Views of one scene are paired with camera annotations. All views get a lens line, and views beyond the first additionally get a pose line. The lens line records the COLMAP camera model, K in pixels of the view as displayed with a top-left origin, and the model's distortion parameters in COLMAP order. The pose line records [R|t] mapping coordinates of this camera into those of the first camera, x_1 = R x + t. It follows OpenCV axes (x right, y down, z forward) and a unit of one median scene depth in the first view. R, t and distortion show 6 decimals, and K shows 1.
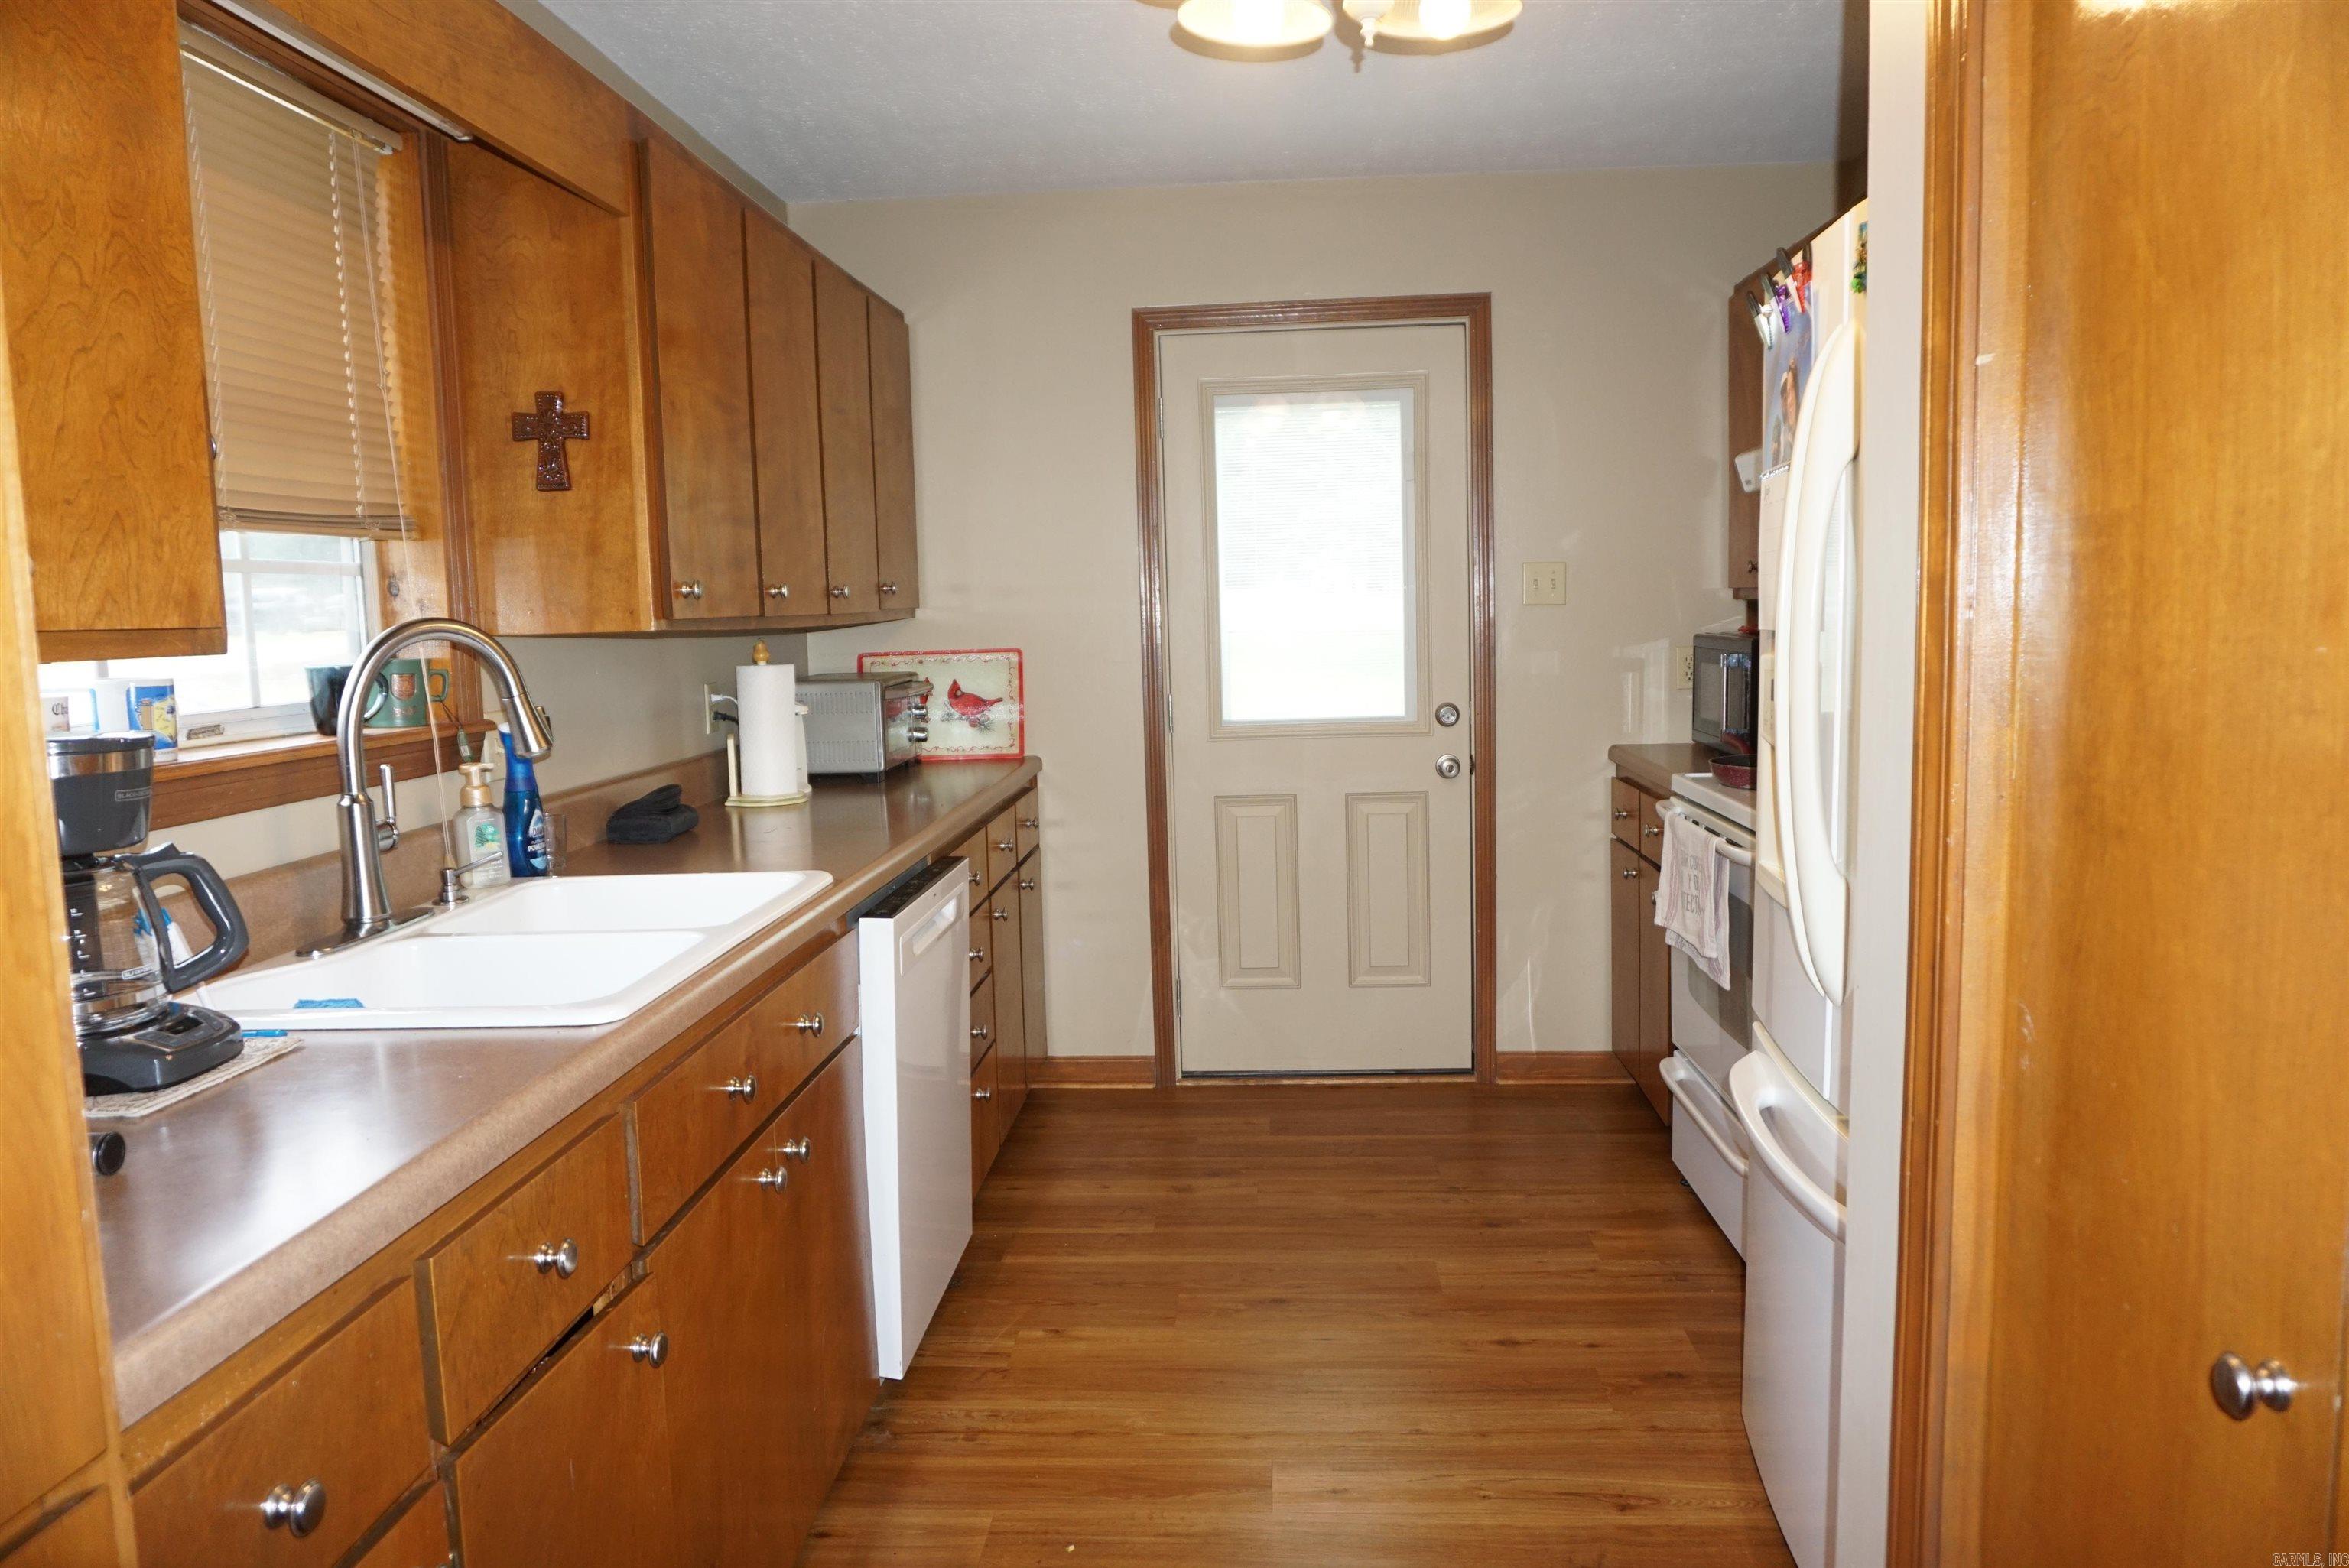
lens RADIAL K [[1566.7, 0, 1180.2], [0, 1566.7, 781.1], [0, 0, 1]] dist [-0.048614, 0.034477]
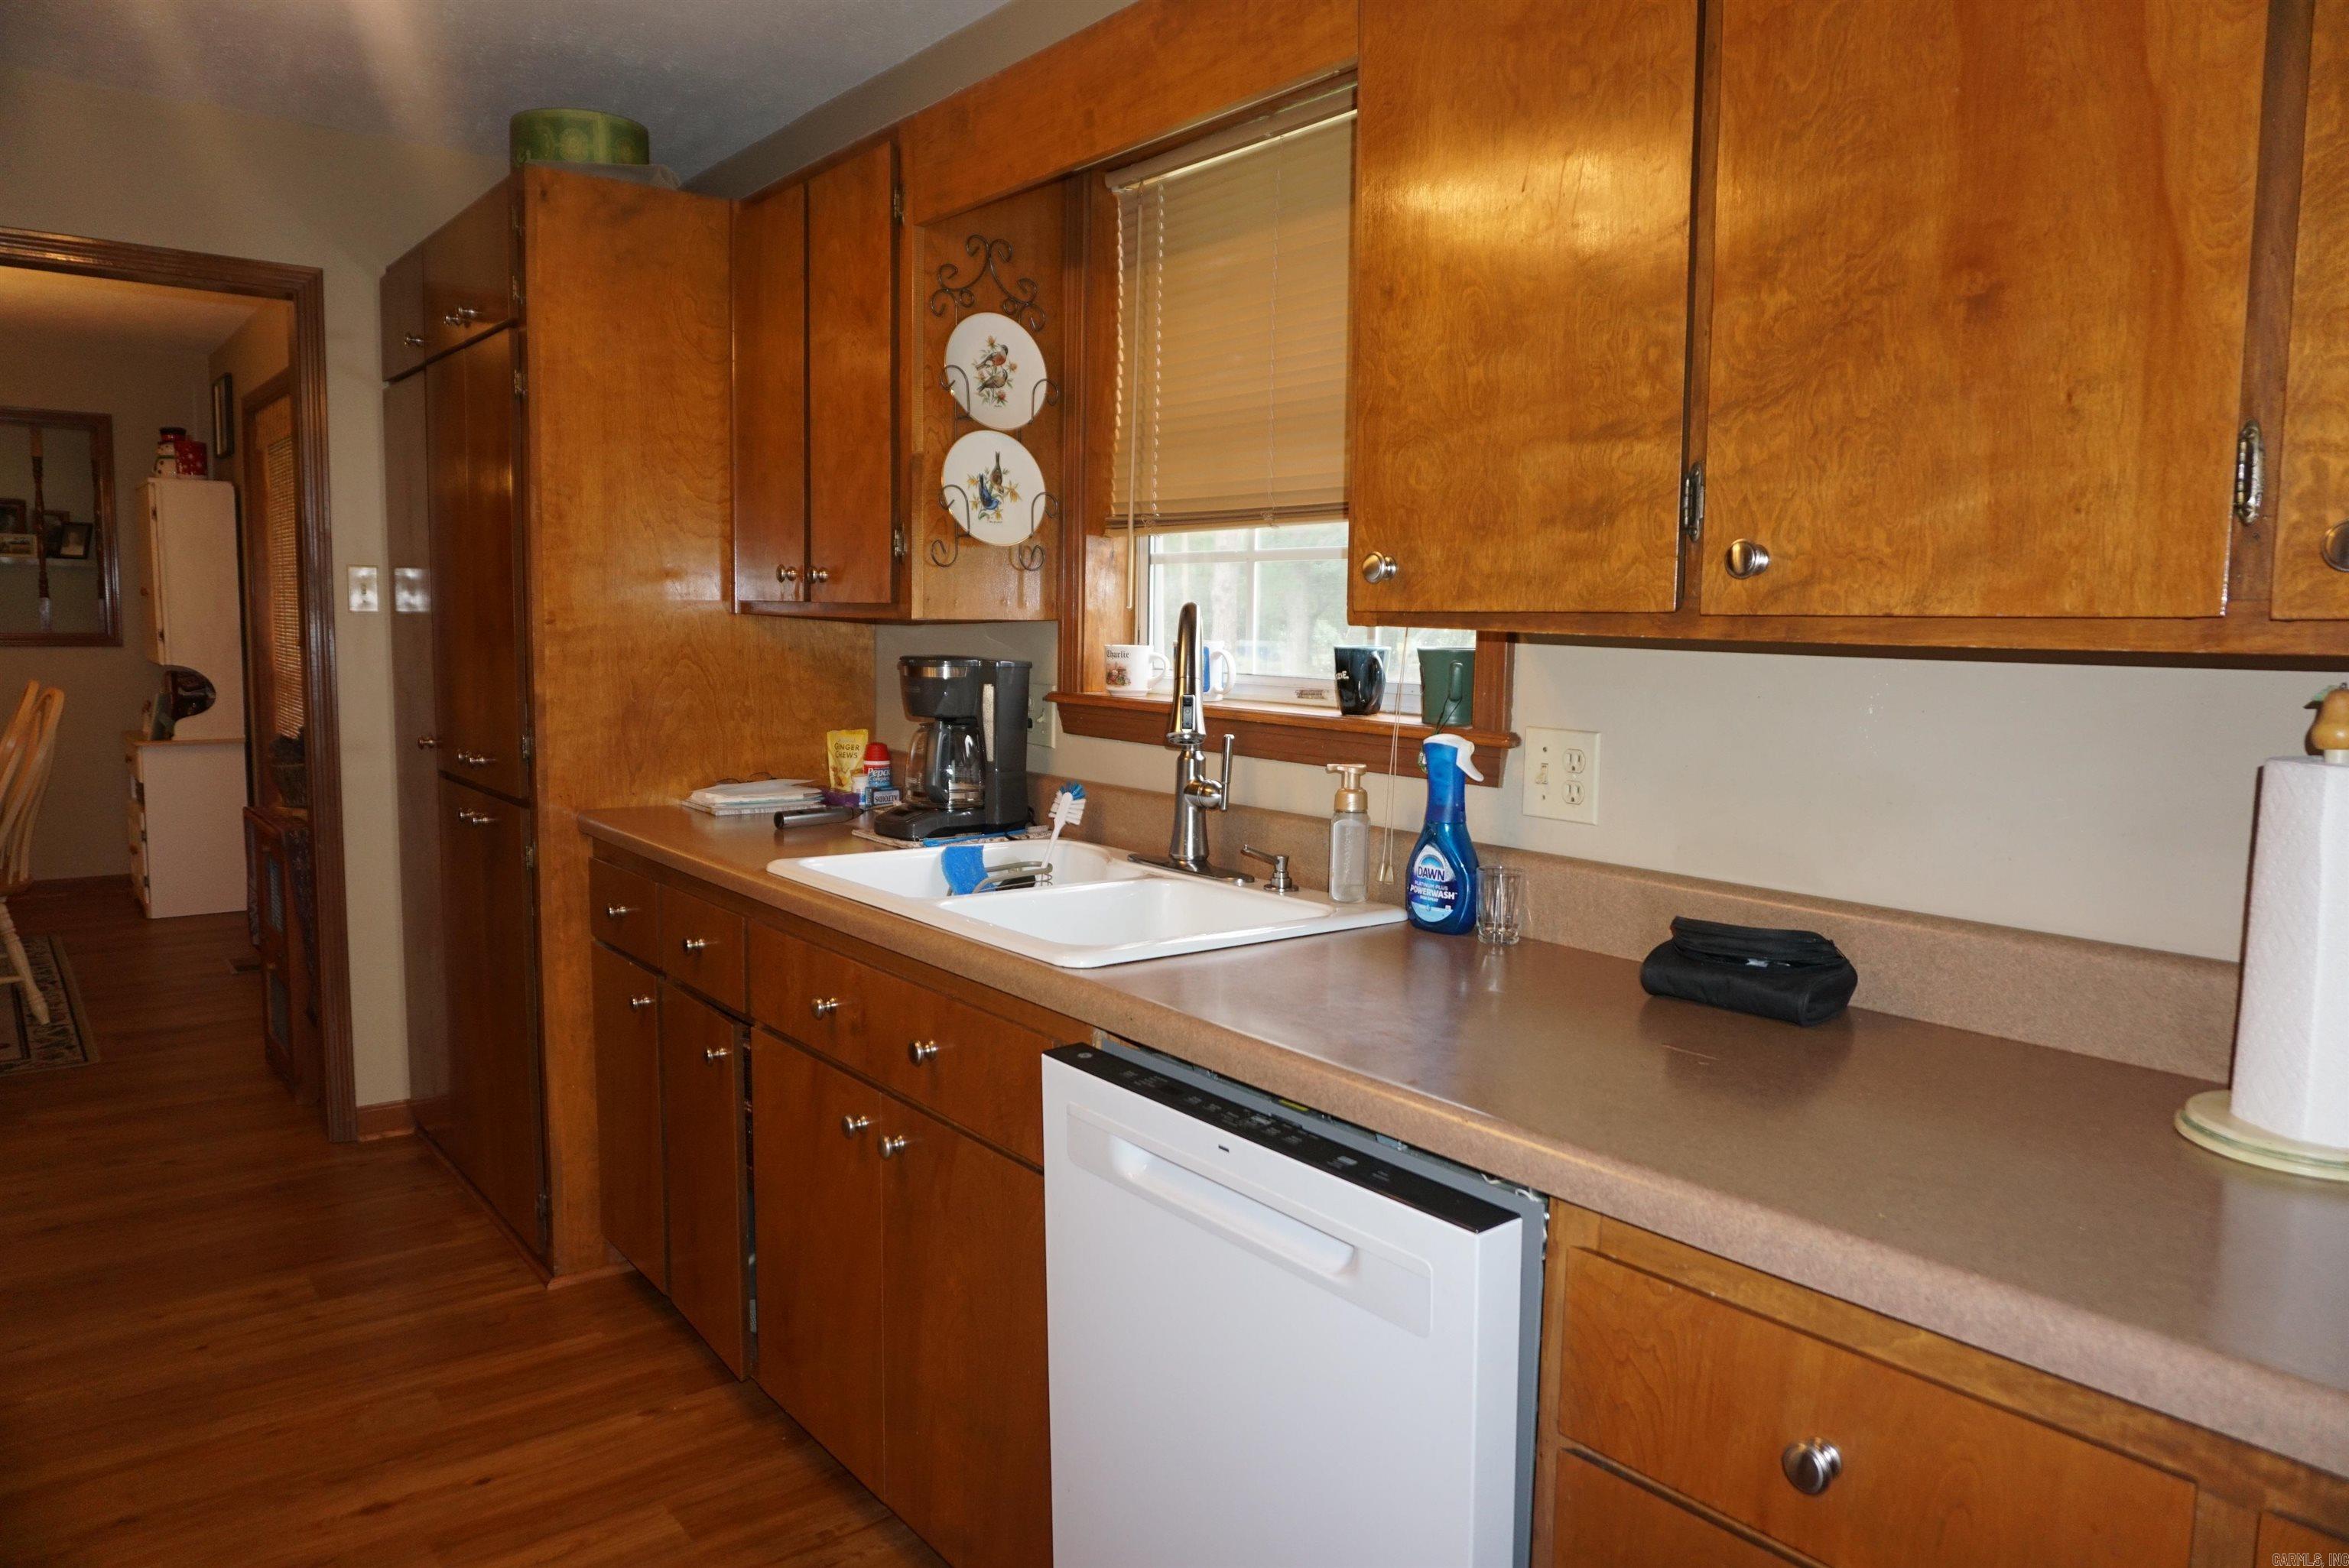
lens RADIAL K [[1566.7, 0, 1180.2], [0, 1566.7, 781.1], [0, 0, 1]] dist [-0.048614, 0.034477]
pose [[-0.744638, 0.084690, -0.662074, 0.405057], [-0.069067, 0.976816, 0.202631, -0.323355], [0.663885, 0.196615, -0.721525, 2.872194]]
